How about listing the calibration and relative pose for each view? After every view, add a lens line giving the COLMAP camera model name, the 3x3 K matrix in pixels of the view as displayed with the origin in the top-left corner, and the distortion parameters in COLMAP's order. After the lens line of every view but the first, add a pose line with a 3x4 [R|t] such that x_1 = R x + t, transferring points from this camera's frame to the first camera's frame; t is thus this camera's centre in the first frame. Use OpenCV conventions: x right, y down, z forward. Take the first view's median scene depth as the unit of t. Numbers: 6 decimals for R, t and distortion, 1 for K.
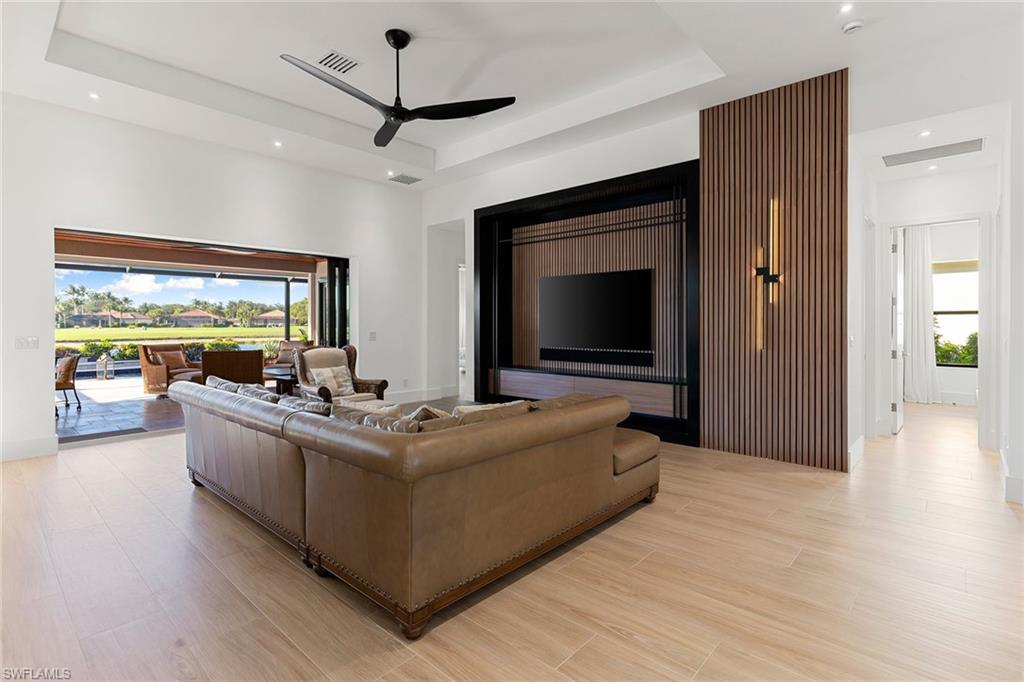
lens RADIAL K [[494.0, 0, 512.3], [0, 494.0, 326.5], [0, 0, 1]] dist [0.000290, -0.000020]
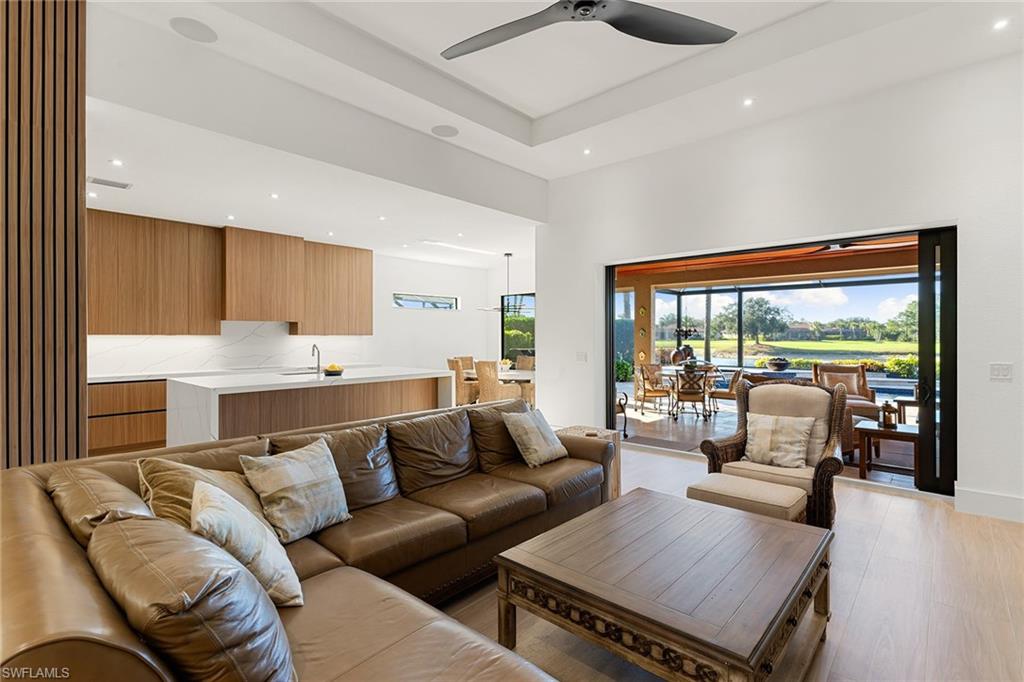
lens RADIAL K [[484.6, 0, 510.8], [0, 484.6, 337.7], [0, 0, 1]] dist [-0.000185, -0.000017]
pose [[0.001086, 0.002957, -0.999995, 0.515962], [-0.004394, 0.999986, 0.002952, -0.037141], [0.999990, 0.004391, 0.001099, 1.326104]]
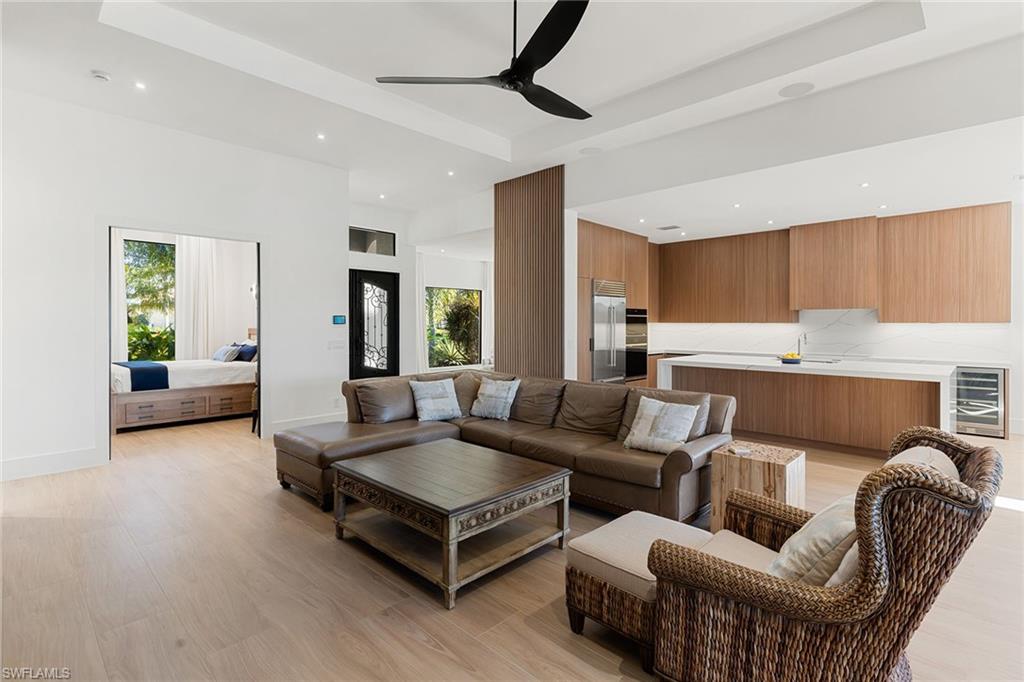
lens RADIAL K [[488.7, 0, 513.6], [0, 488.7, 324.8], [0, 0, 1]] dist [0.000319, 0.000099]
pose [[-0.999731, -0.000360, 0.023184, -0.365425], [-0.000145, 0.999957, 0.009283, -0.051333], [-0.023187, 0.009277, -0.999688, 2.627486]]
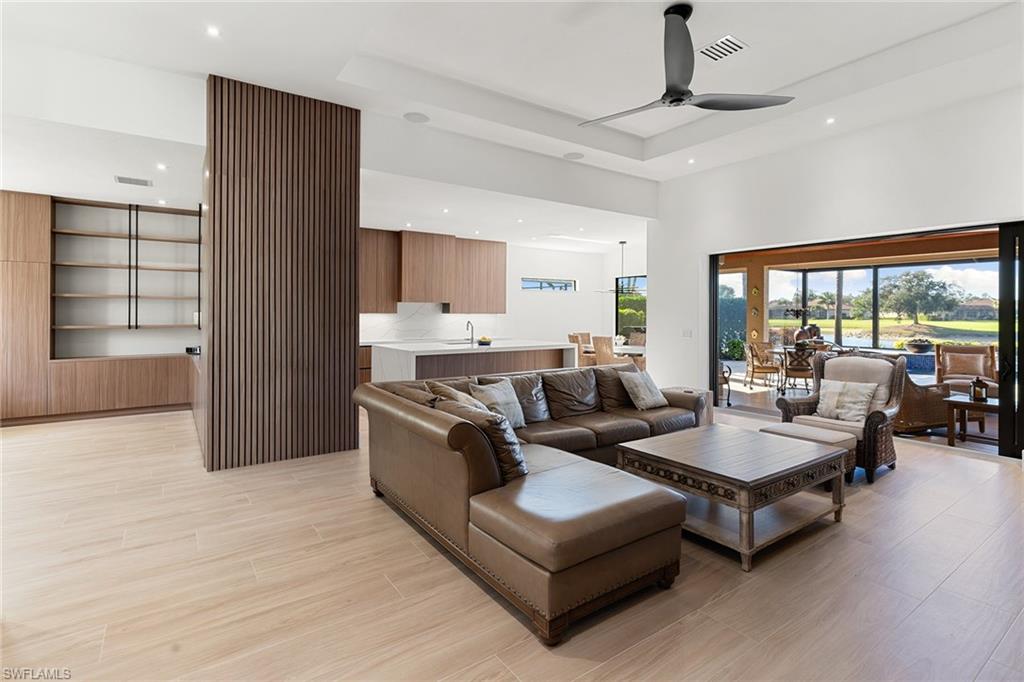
lens RADIAL K [[491.6, 0, 511.0], [0, 491.6, 315.5], [0, 0, 1]] dist [0.001774, 0.000323]
pose [[-0.222803, 0.003459, -0.974857, 1.045310], [-0.008434, 0.999949, 0.005475, -0.046014], [0.974827, 0.009442, -0.222763, 1.321173]]
